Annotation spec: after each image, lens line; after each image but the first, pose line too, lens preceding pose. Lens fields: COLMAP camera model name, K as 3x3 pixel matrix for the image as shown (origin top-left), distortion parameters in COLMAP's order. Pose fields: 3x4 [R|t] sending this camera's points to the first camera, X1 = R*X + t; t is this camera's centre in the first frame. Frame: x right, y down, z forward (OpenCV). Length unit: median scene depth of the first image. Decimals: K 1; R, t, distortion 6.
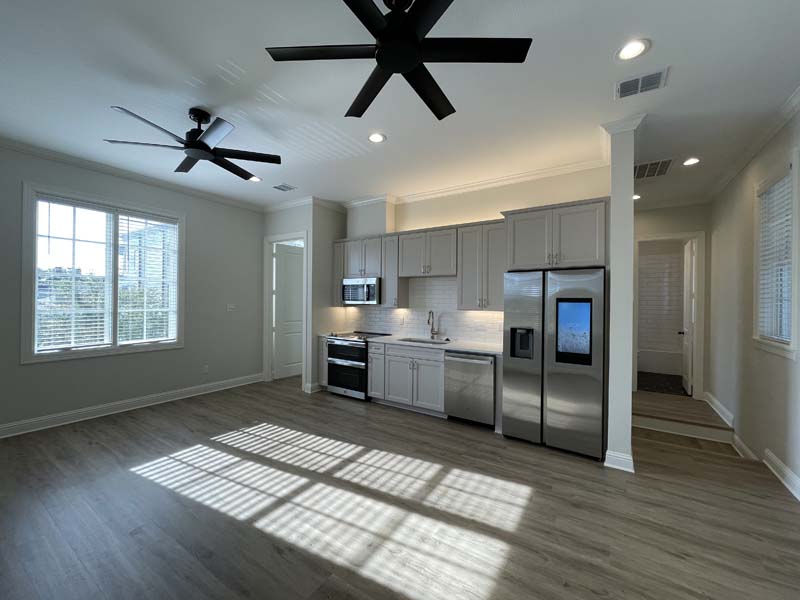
lens RADIAL K [[321.8, 0, 400.0], [0, 321.8, 302.3], [0, 0, 1]] dist [-0.002658, -0.000145]
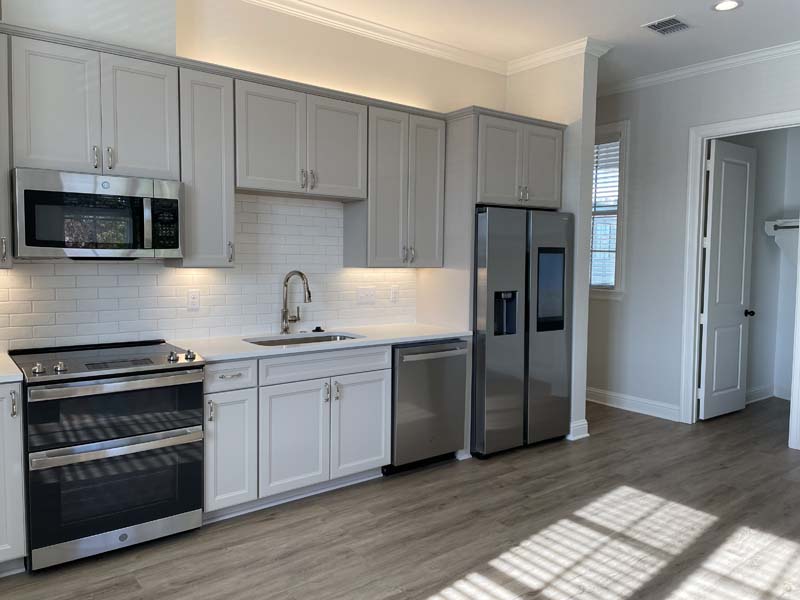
lens RADIAL K [[595.5, 0, 401.6], [0, 595.5, 297.2], [0, 0, 1]] dist [0.055954, -0.071947]
pose [[0.326870, -0.071369, 0.942371, -0.710341], [-0.003674, 0.997041, 0.076784, -0.002640], [-0.945062, -0.028561, 0.325641, 0.637969]]
